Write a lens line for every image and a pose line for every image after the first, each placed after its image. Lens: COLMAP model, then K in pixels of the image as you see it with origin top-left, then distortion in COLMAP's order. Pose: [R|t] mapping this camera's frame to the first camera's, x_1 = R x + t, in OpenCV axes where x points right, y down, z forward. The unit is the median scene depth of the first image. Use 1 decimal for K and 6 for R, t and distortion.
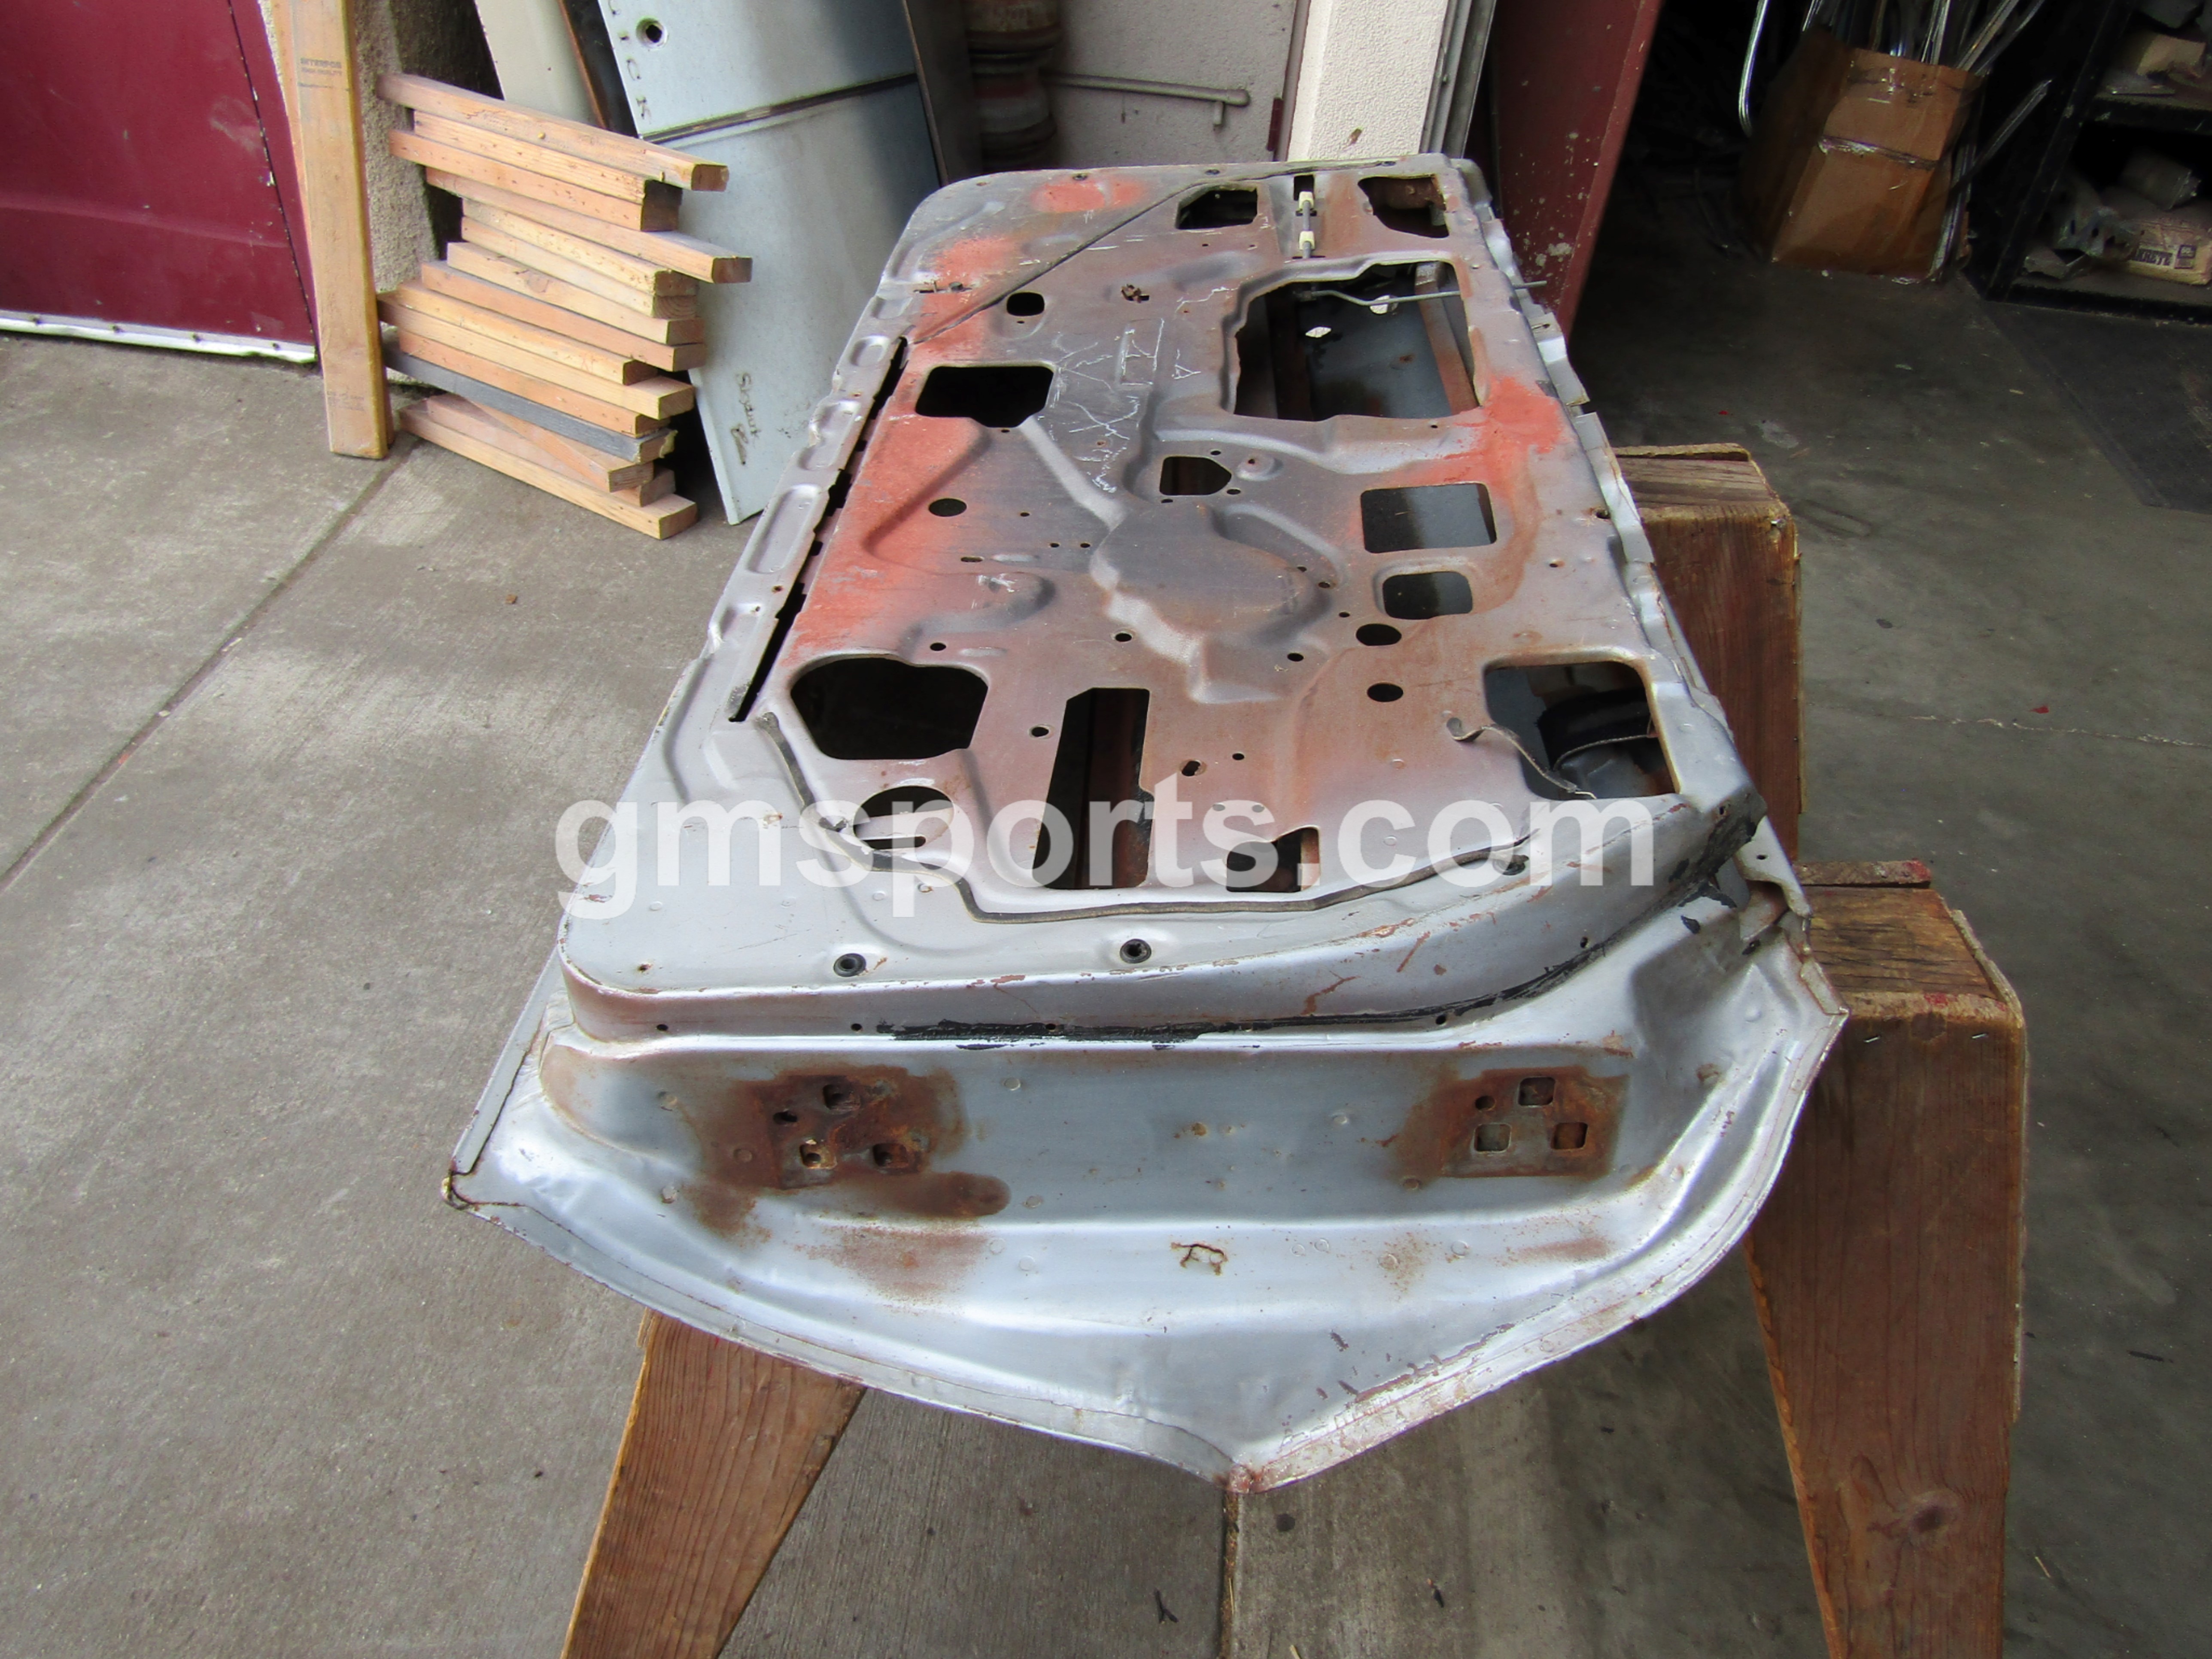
lens RADIAL K [[1559.1, 0, 1093.6], [0, 1559.1, 826.7], [0, 0, 1]] dist [-0.008085, 0.002278]
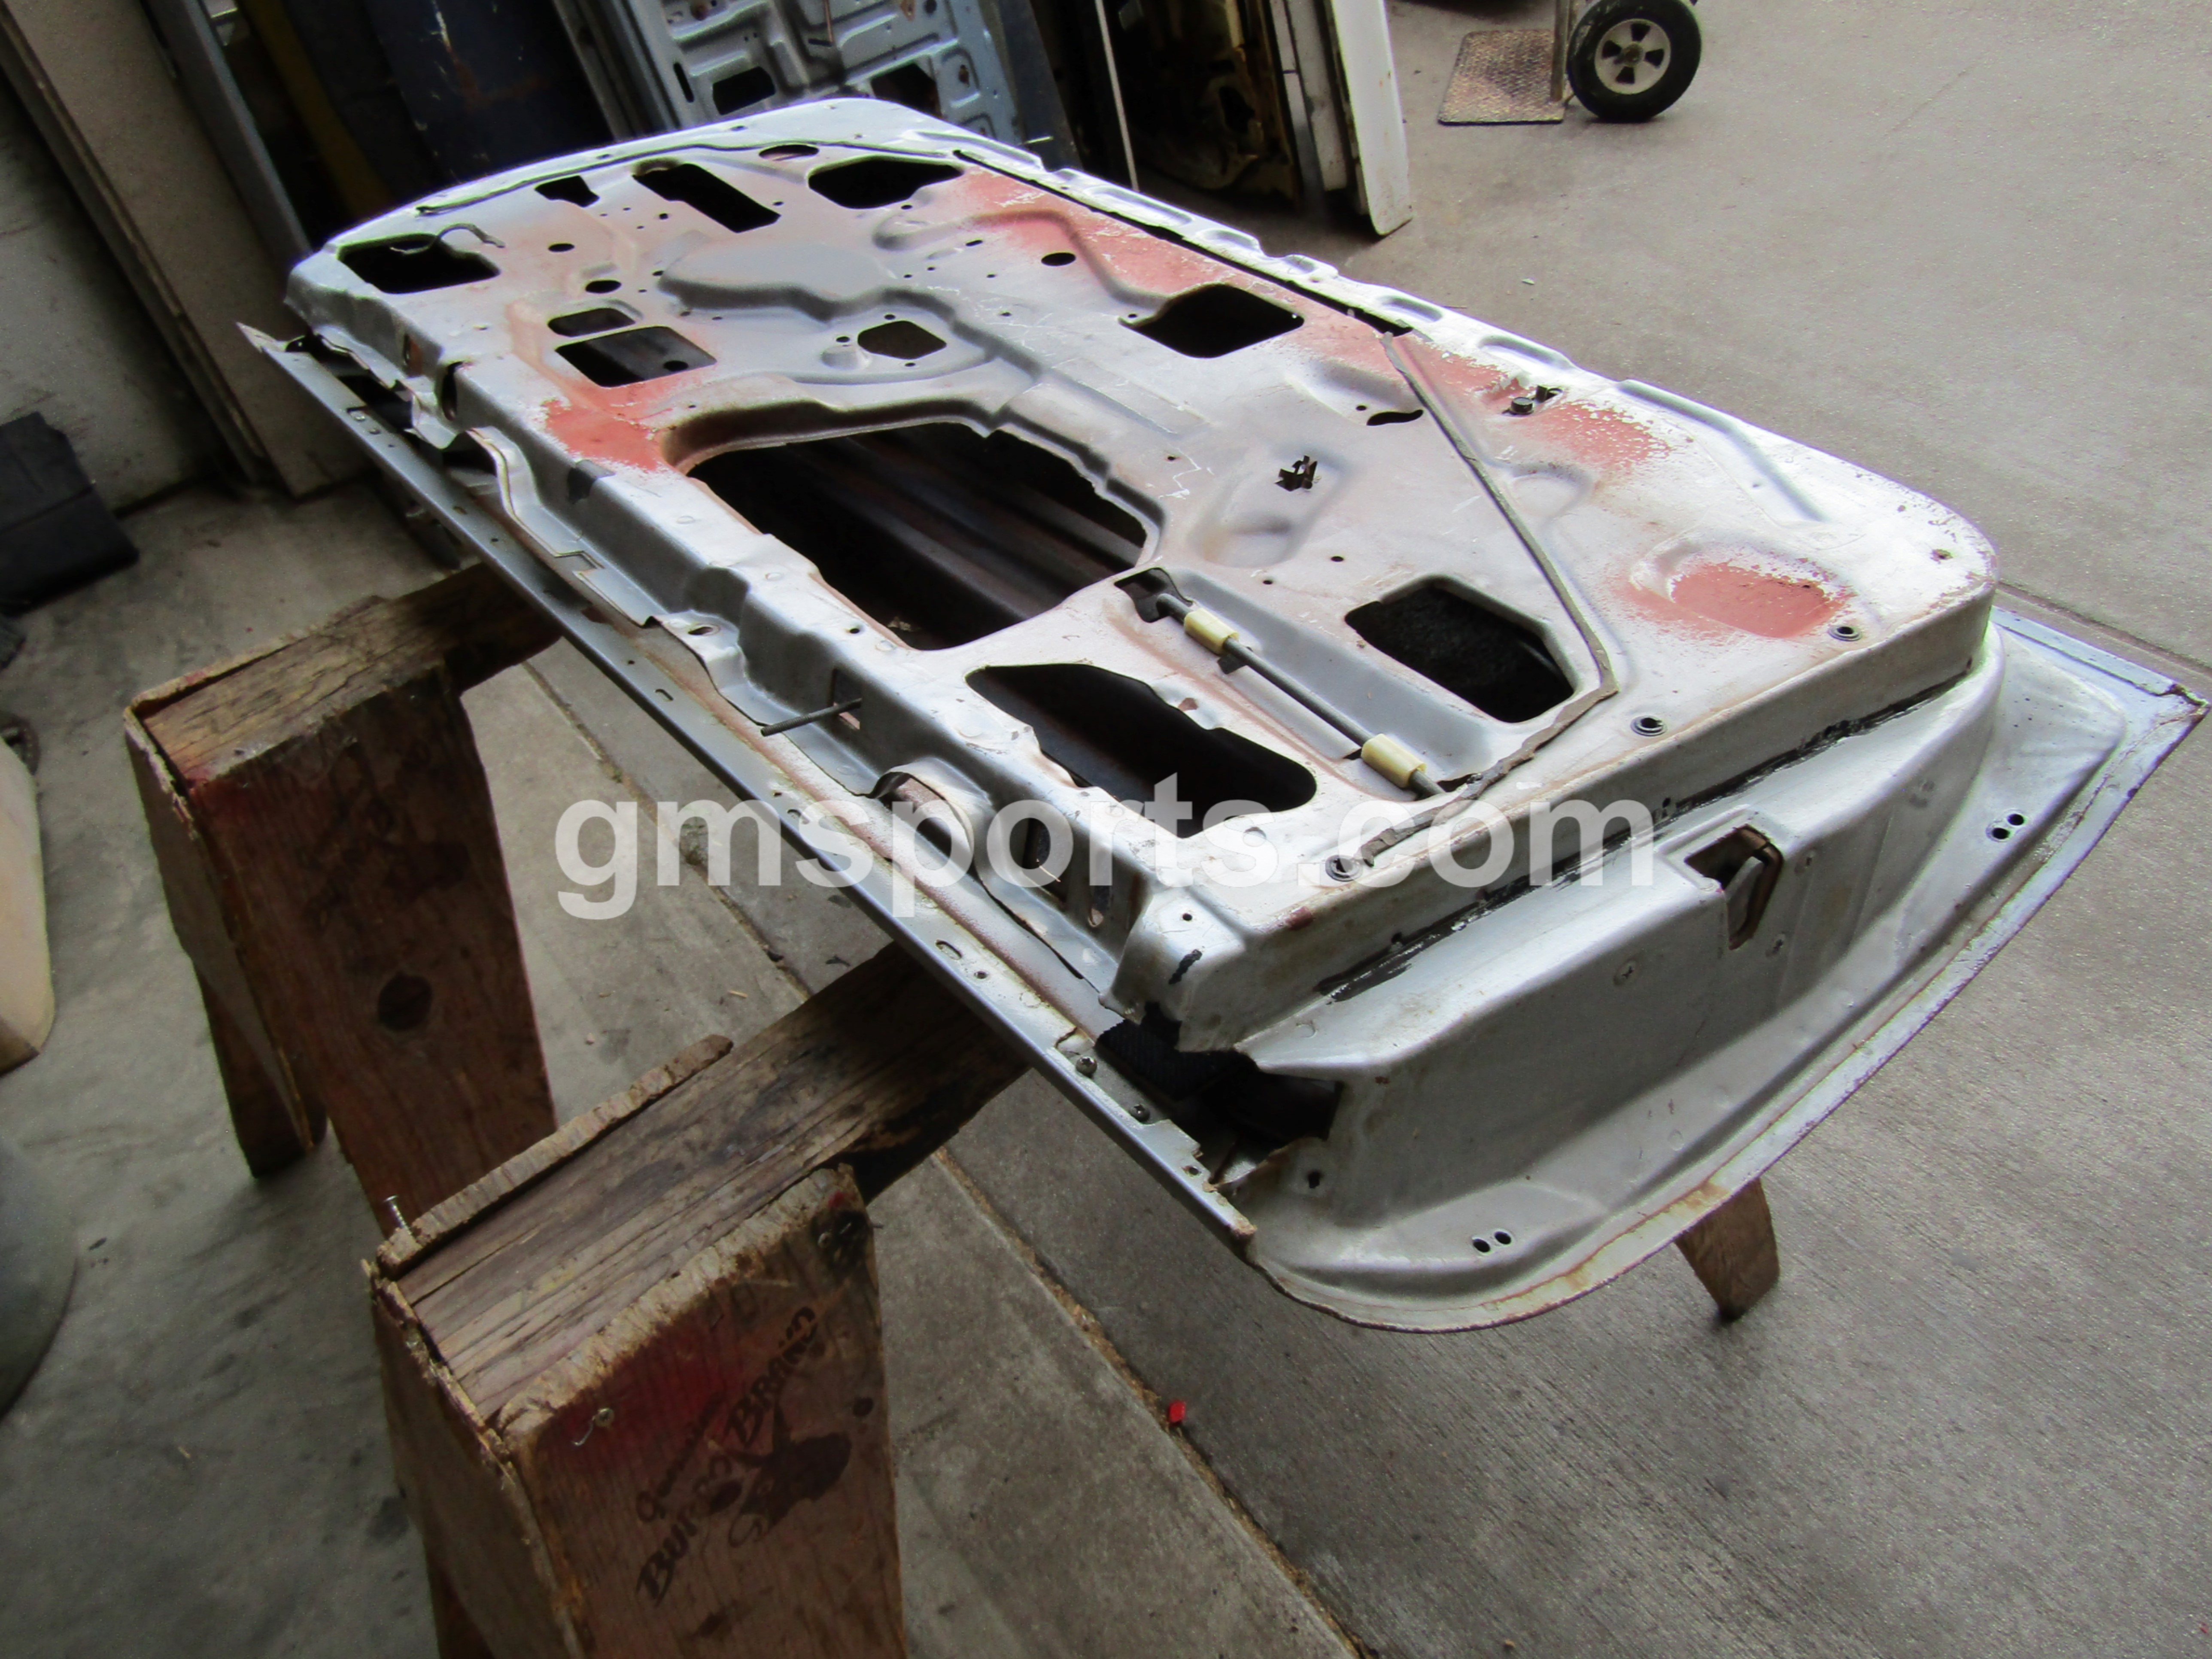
lens RADIAL K [[1559.1, 0, 1103.9], [0, 1559.1, 834.8], [0, 0, 1]] dist [-0.008085, 0.002278]
pose [[-0.730568, 0.501760, -0.463149, 0.350820], [-0.375822, 0.270834, 0.886232, -0.640697], [0.570112, 0.821514, -0.009291, 0.814353]]
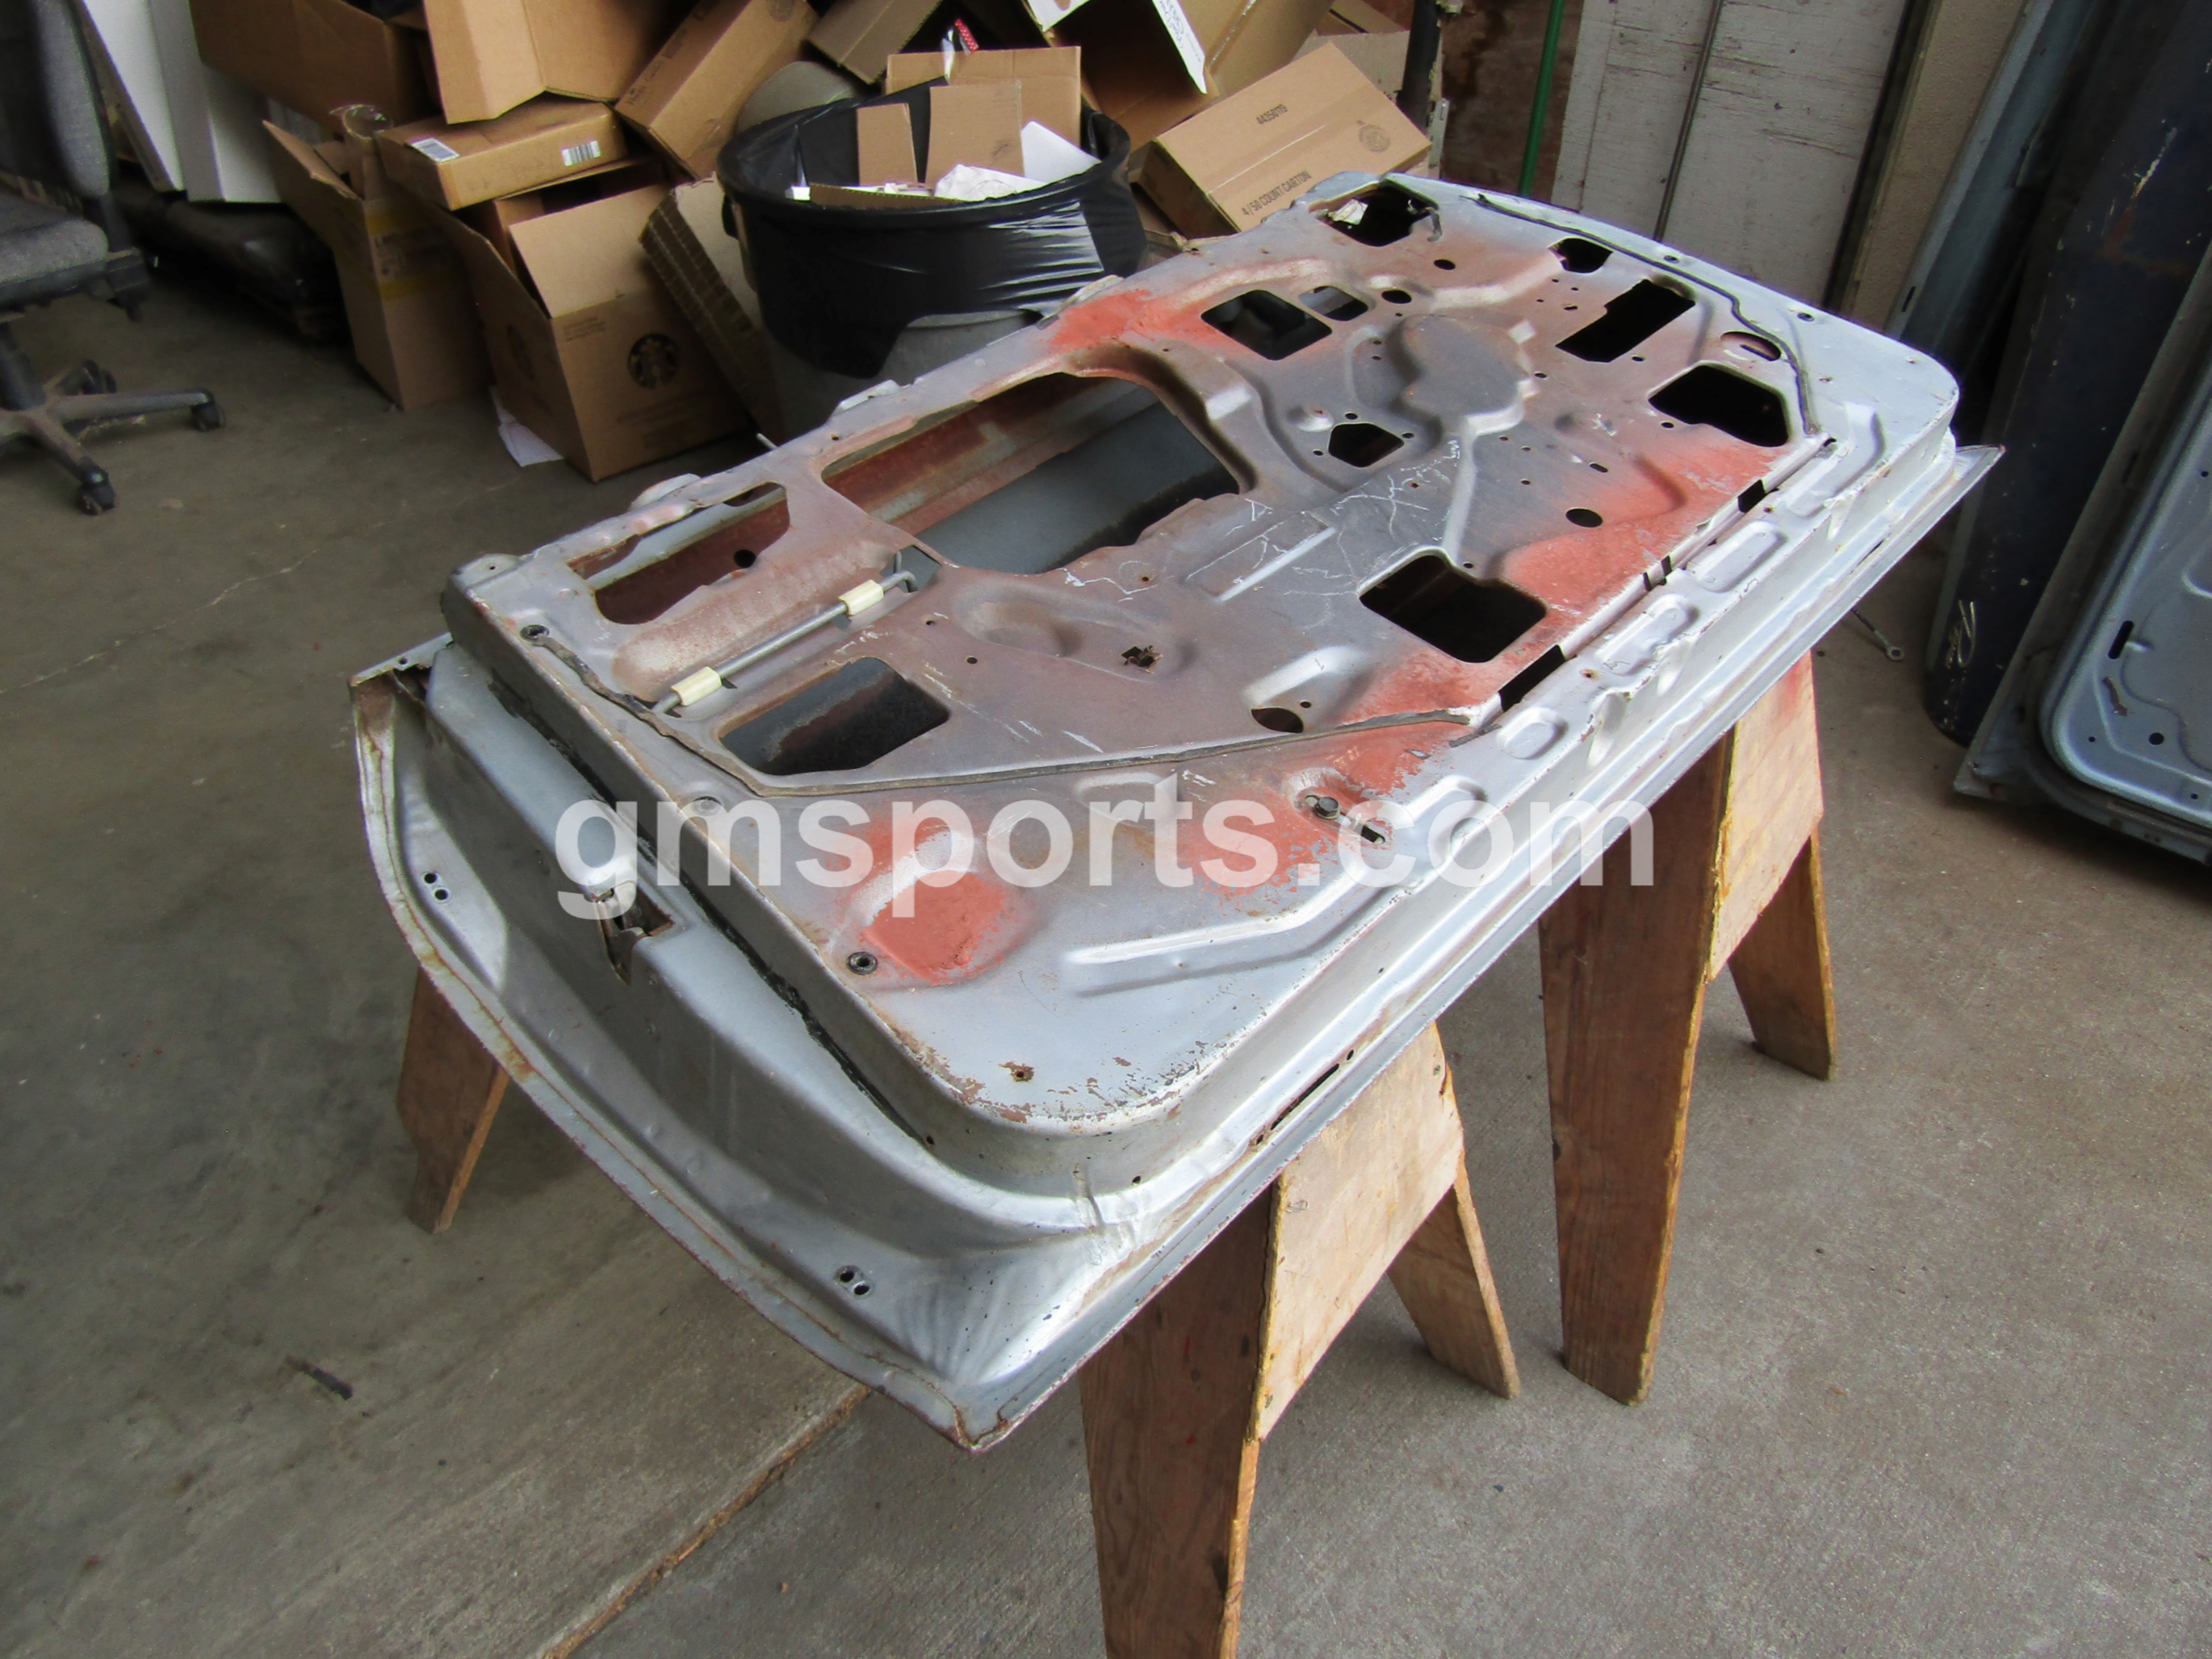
lens RADIAL K [[1559.1, 0, 1089.9], [0, 1559.1, 838.0], [0, 0, 1]] dist [-0.008085, 0.002278]
pose [[-0.794950, -0.440589, 0.417056, -0.217201], [0.349705, 0.228959, 0.908451, -0.736503], [-0.495742, 0.868020, -0.027935, 0.829683]]
